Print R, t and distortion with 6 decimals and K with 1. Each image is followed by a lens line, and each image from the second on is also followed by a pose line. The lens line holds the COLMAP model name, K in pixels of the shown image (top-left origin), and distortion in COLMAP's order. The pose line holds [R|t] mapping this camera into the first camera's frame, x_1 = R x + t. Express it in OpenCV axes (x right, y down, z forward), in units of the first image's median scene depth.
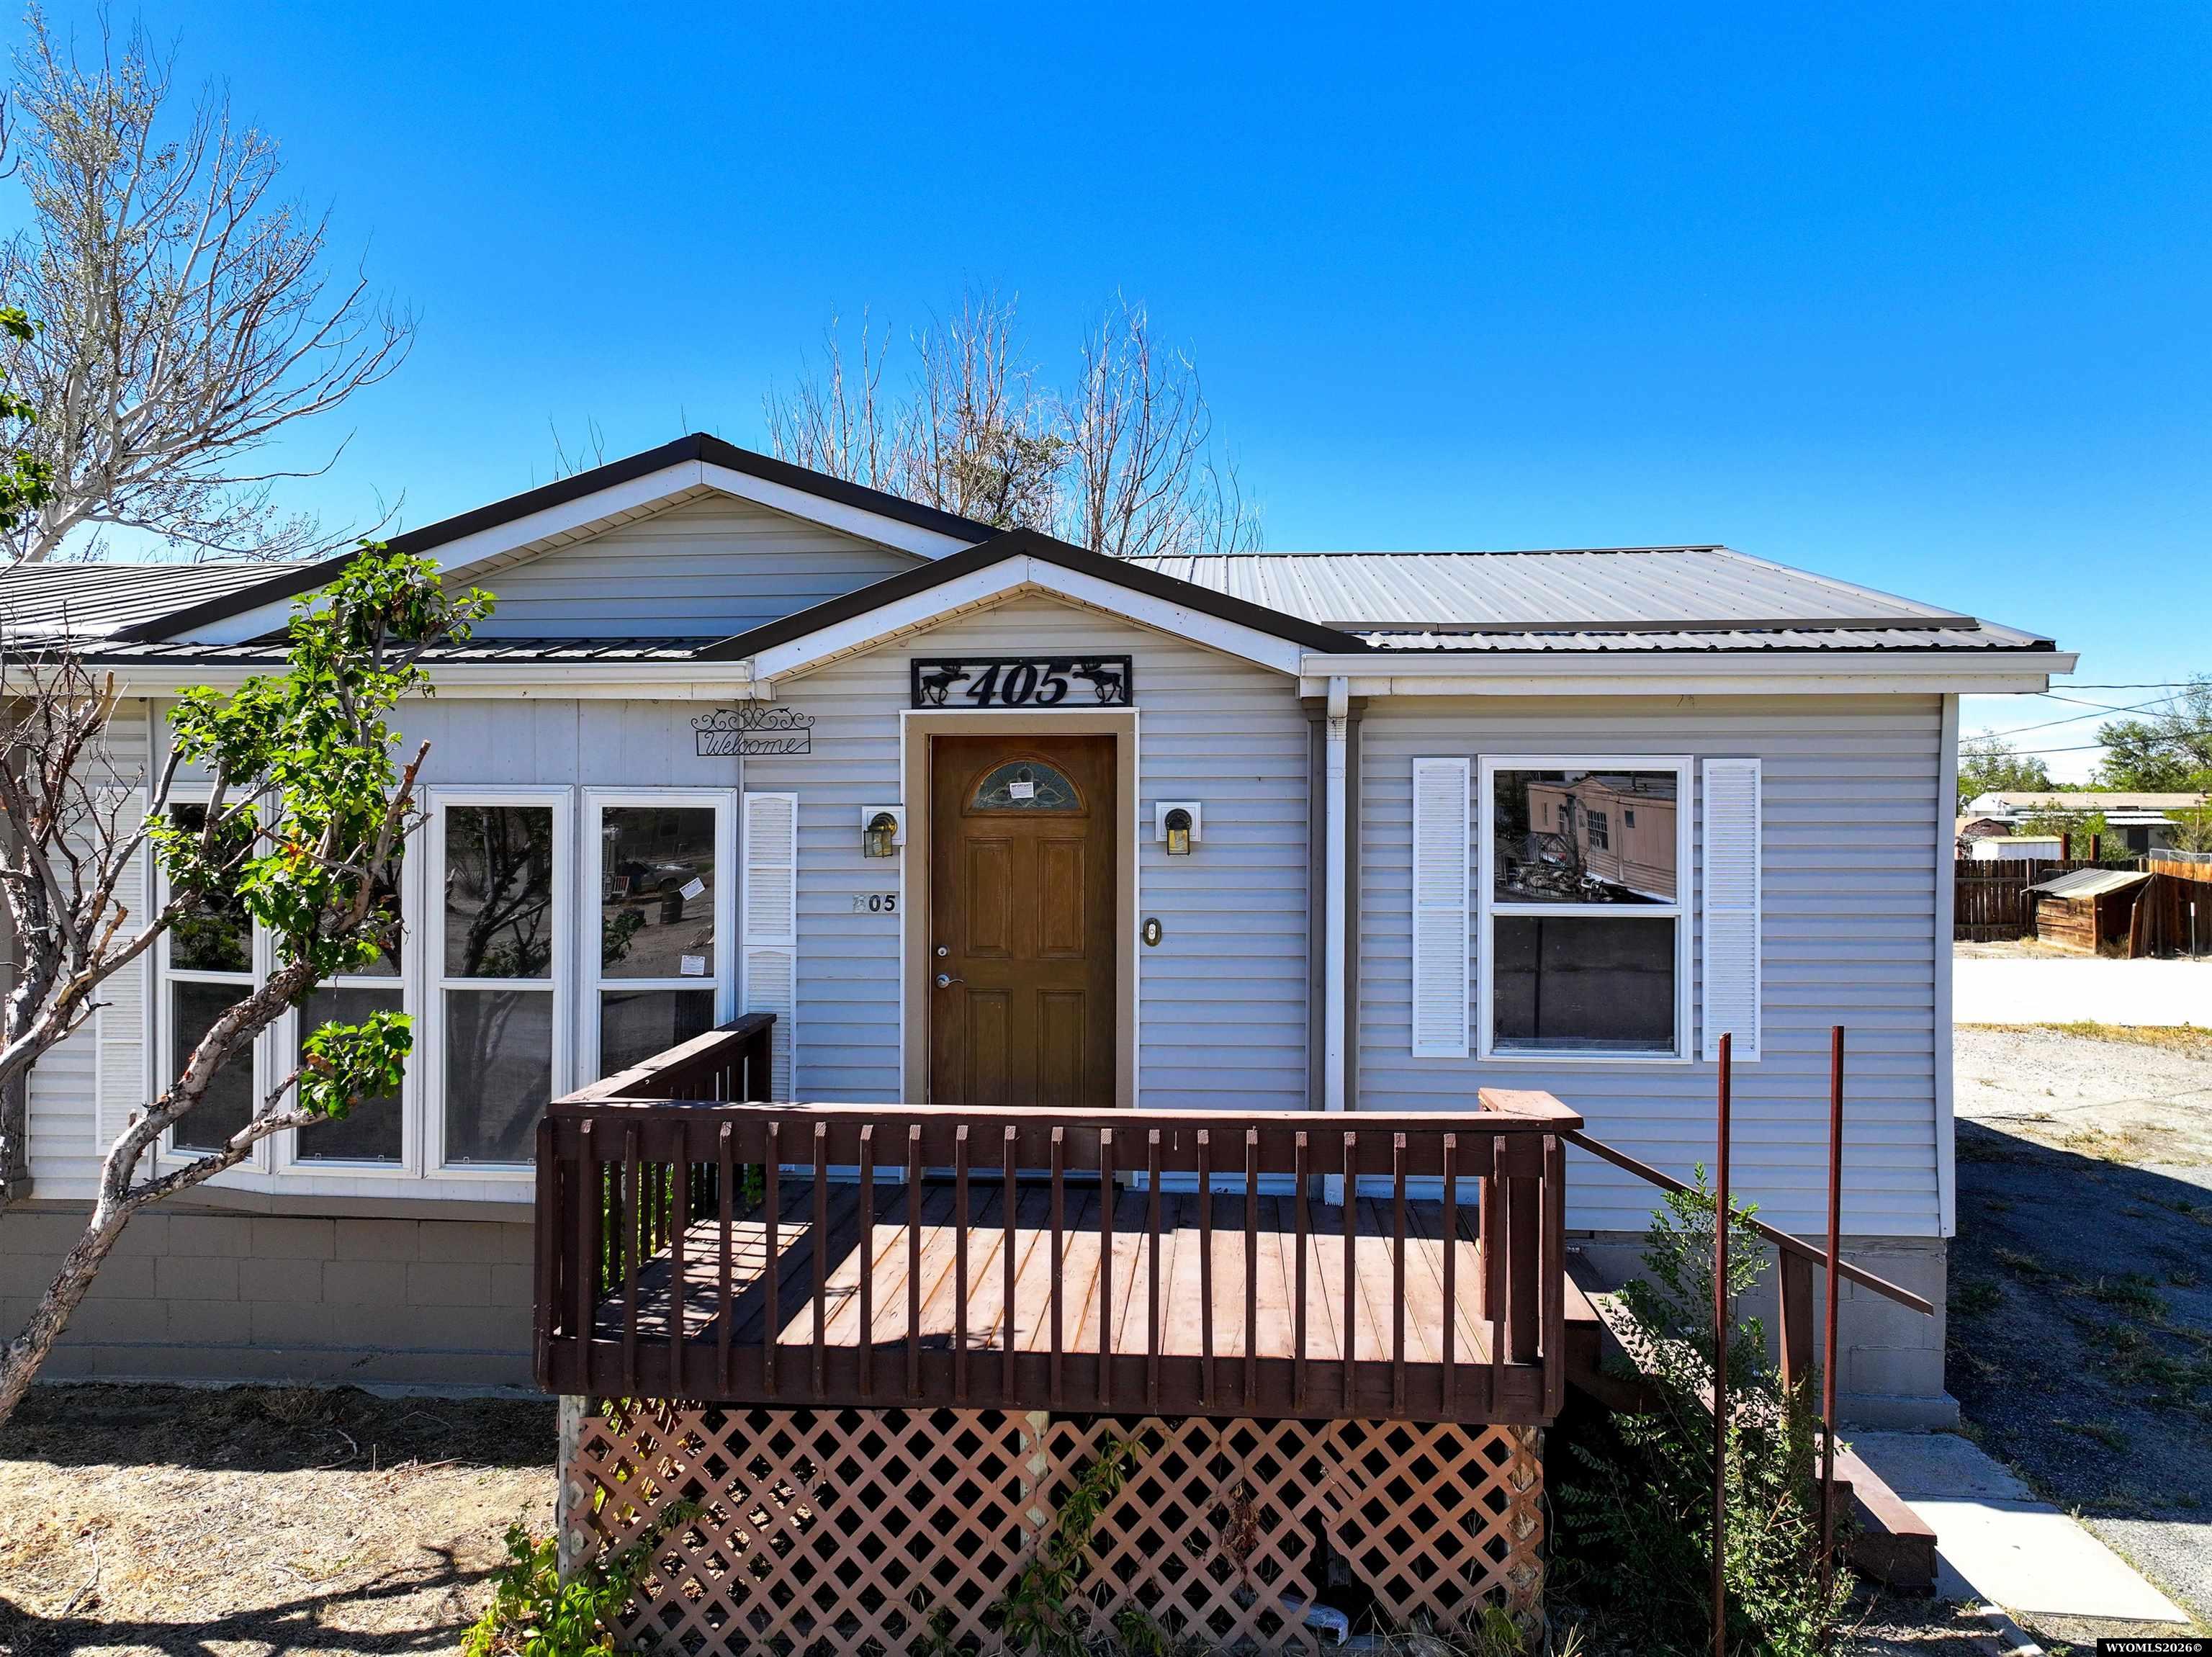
lens RADIAL K [[1575.0, 0, 1106.0], [0, 1575.0, 828.5], [0, 0, 1]] dist [0.003740, 0.009010]
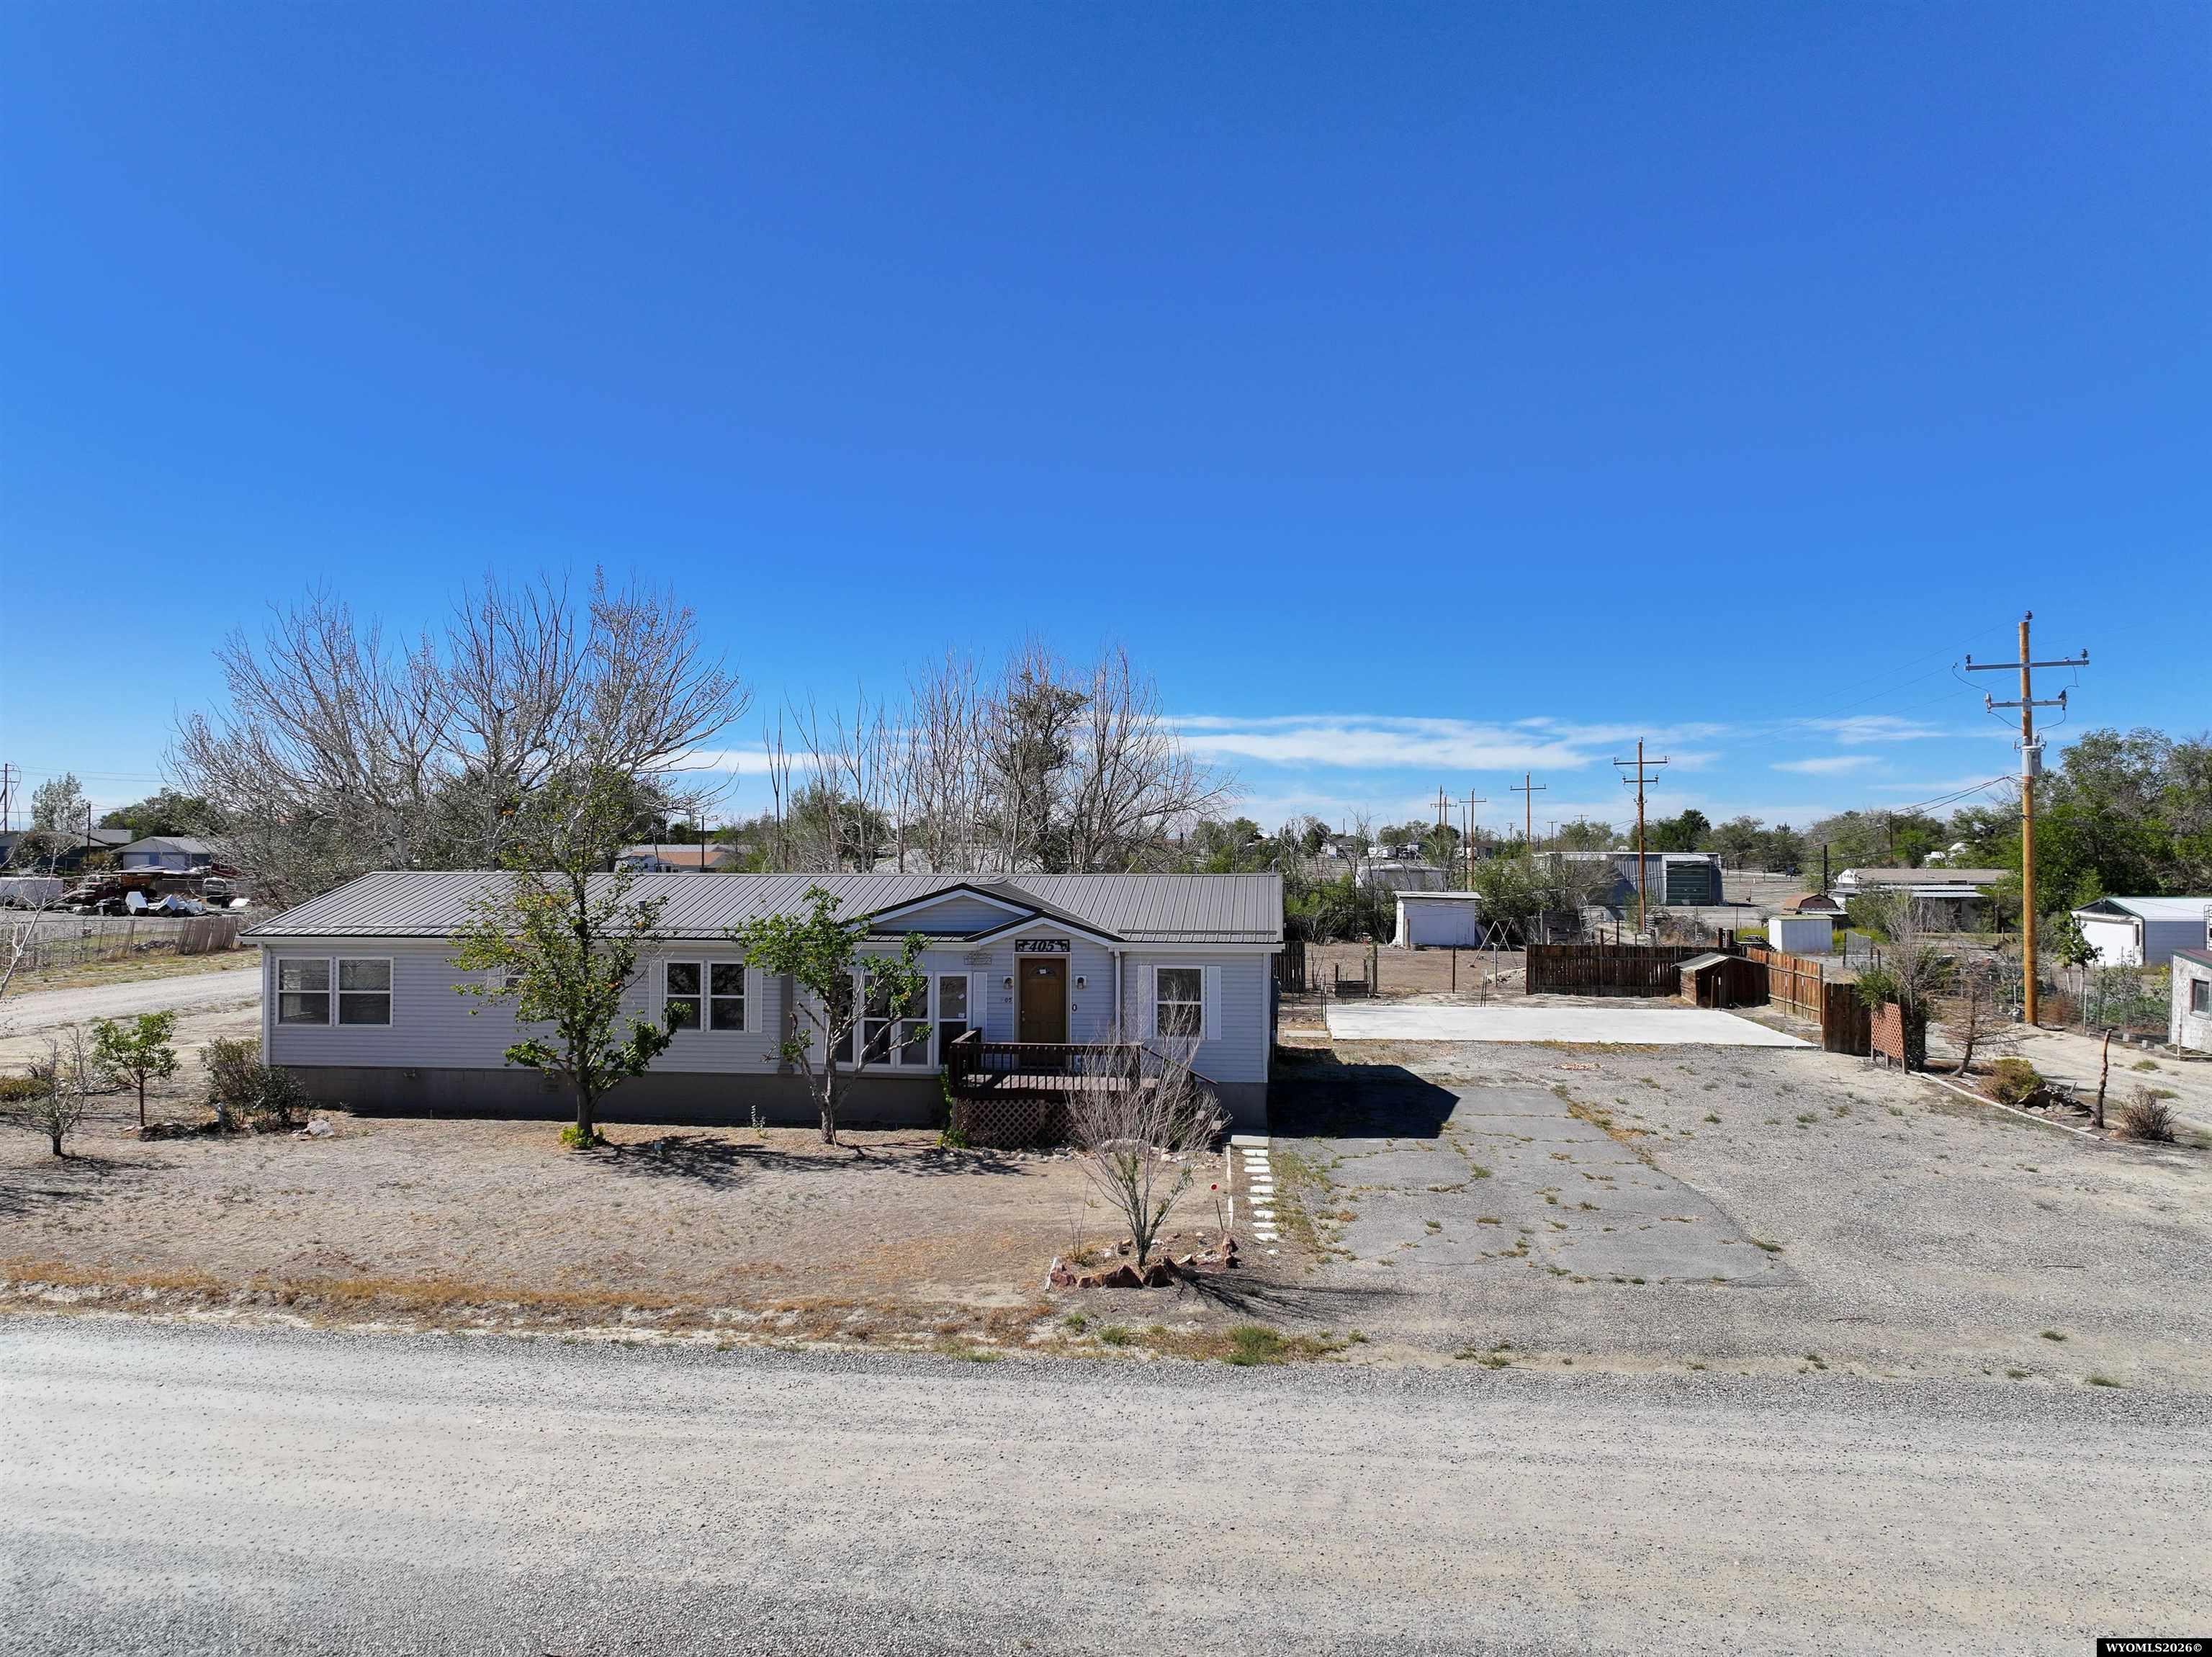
lens RADIAL K [[1575.0, 0, 1106.0], [0, 1575.0, 828.5], [0, 0, 1]] dist [0.003740, 0.009010]
pose [[0.999318, -0.001087, -0.036906, 0.260342], [0.000231, 0.999731, -0.023196, -0.301516], [0.036922, 0.023172, 0.999049, -3.062079]]
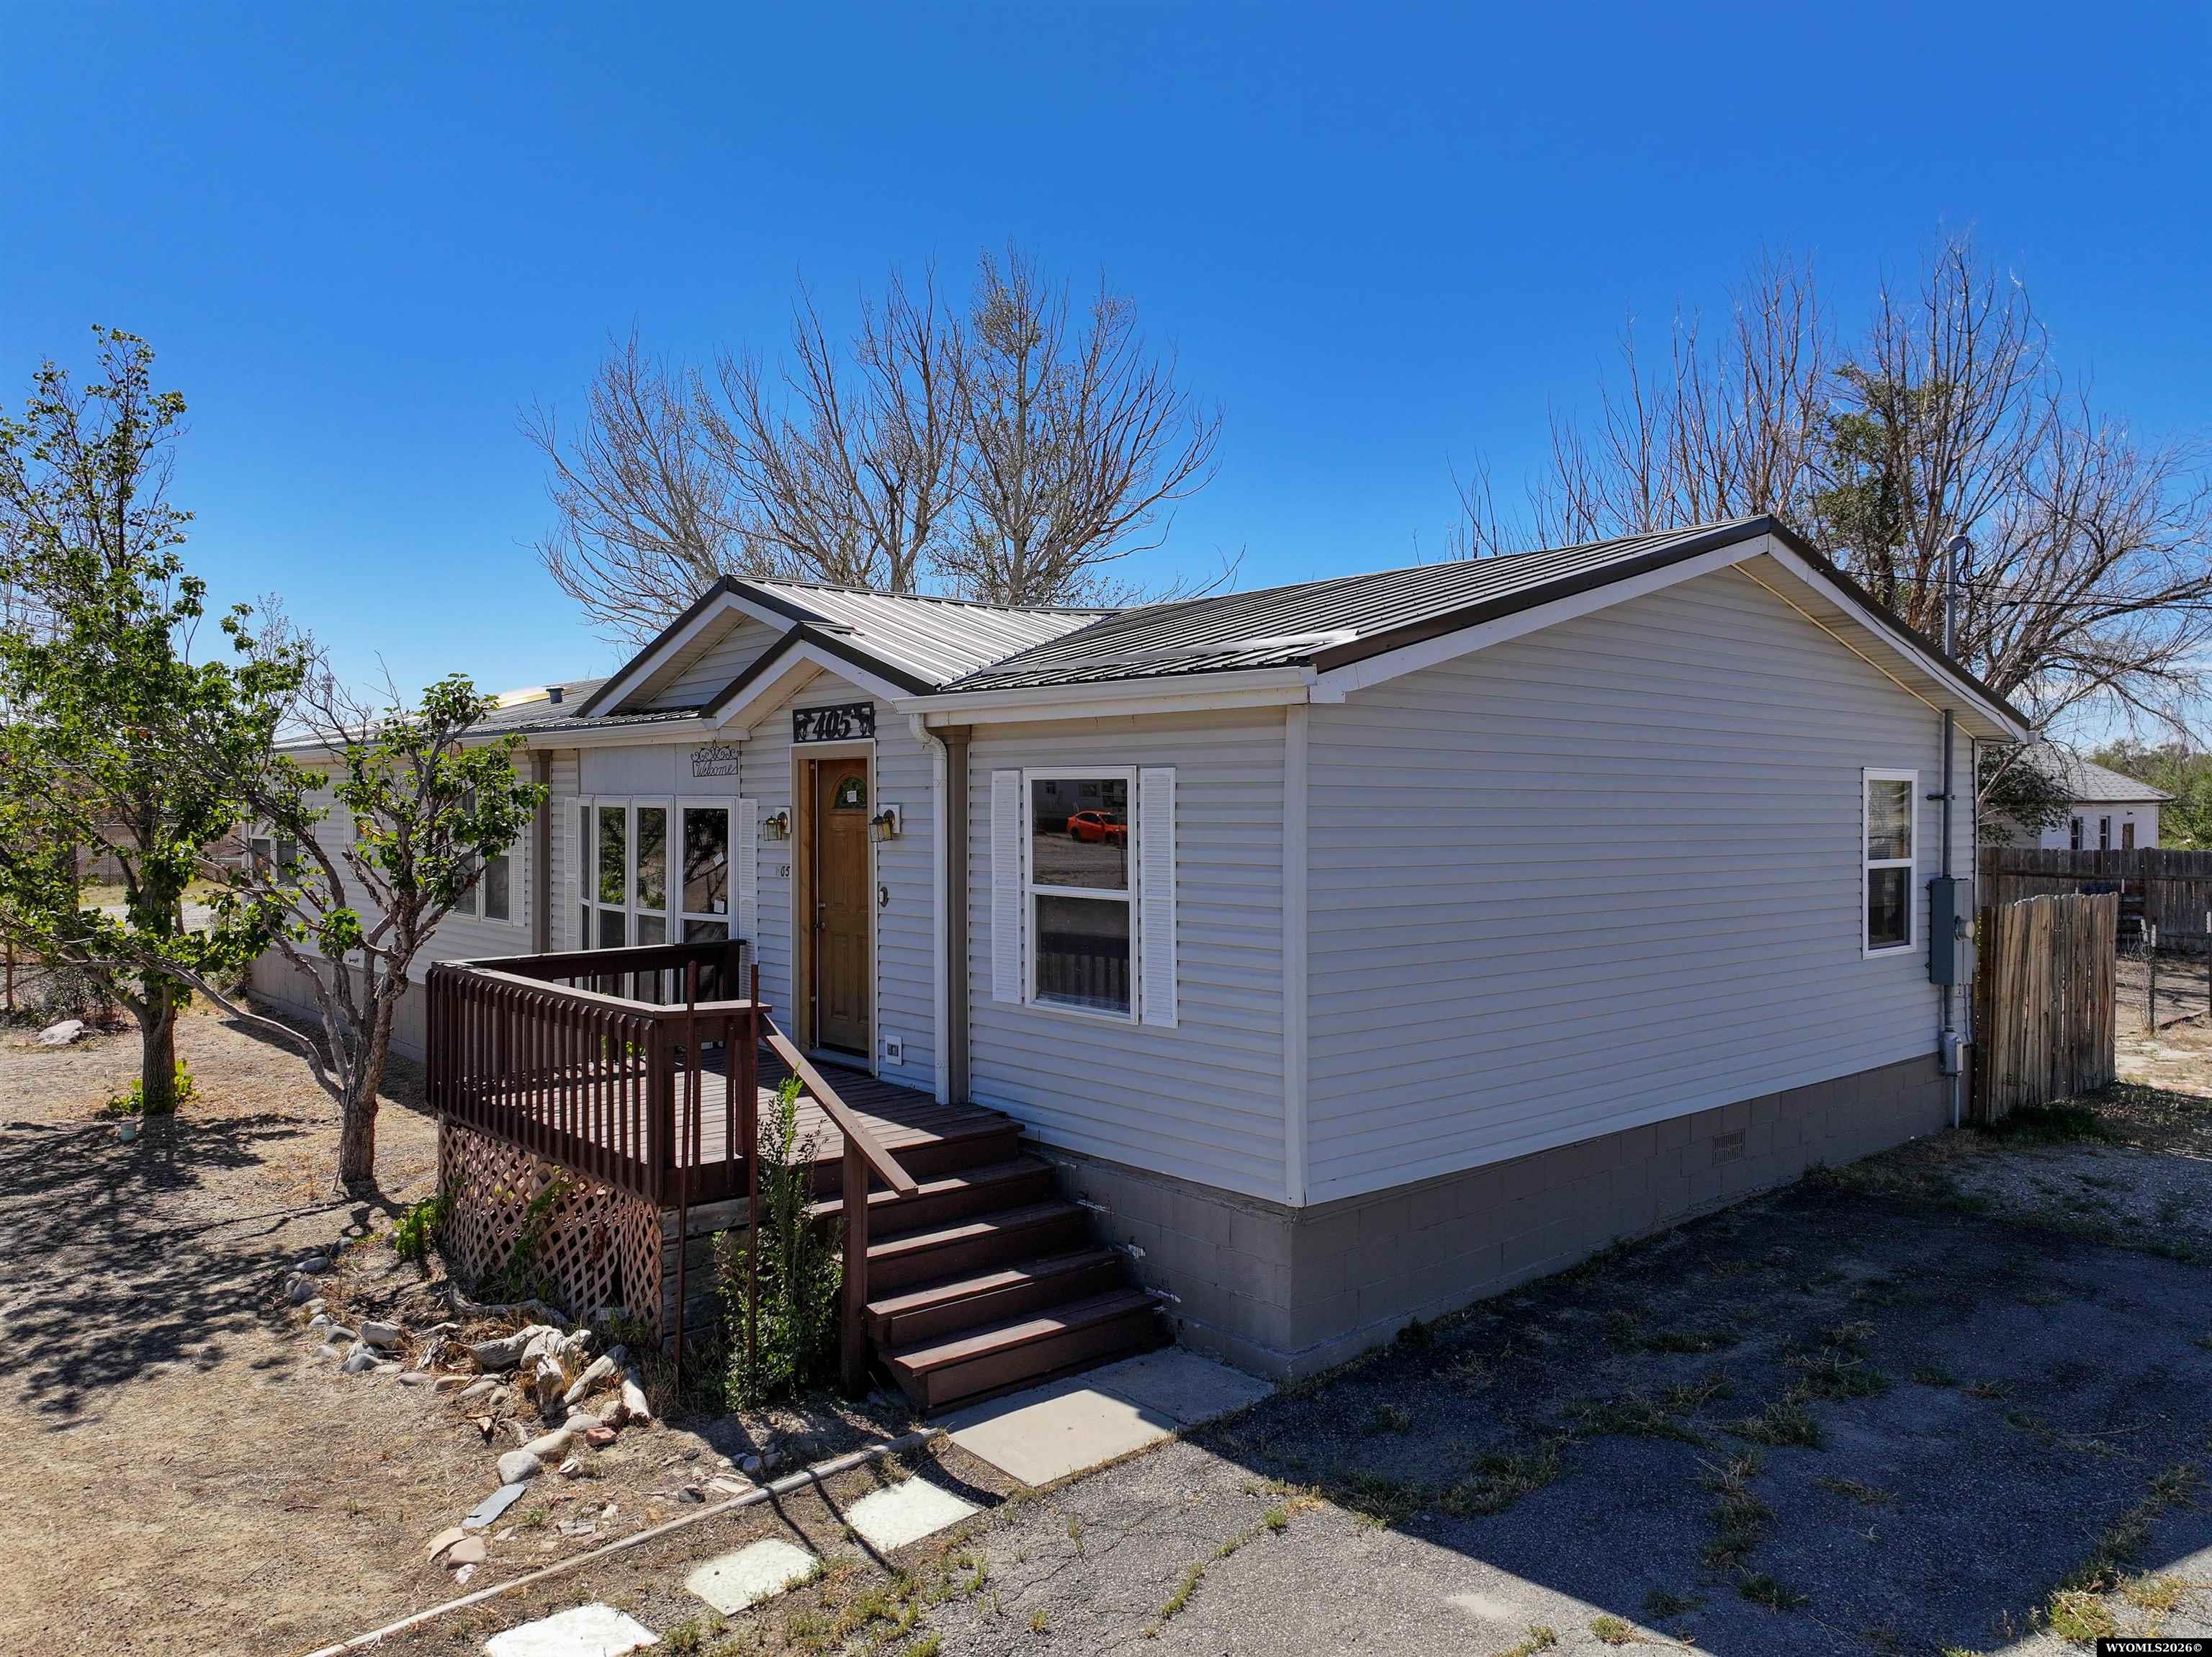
lens RADIAL K [[1575.0, 0, 1106.0], [0, 1575.0, 828.5], [0, 0, 1]] dist [0.003740, 0.009010]
pose [[0.711769, 0.010098, -0.702341, 1.161567], [-0.004286, 0.999940, 0.010034, -0.010641], [0.702400, -0.004132, 0.711770, 0.137304]]
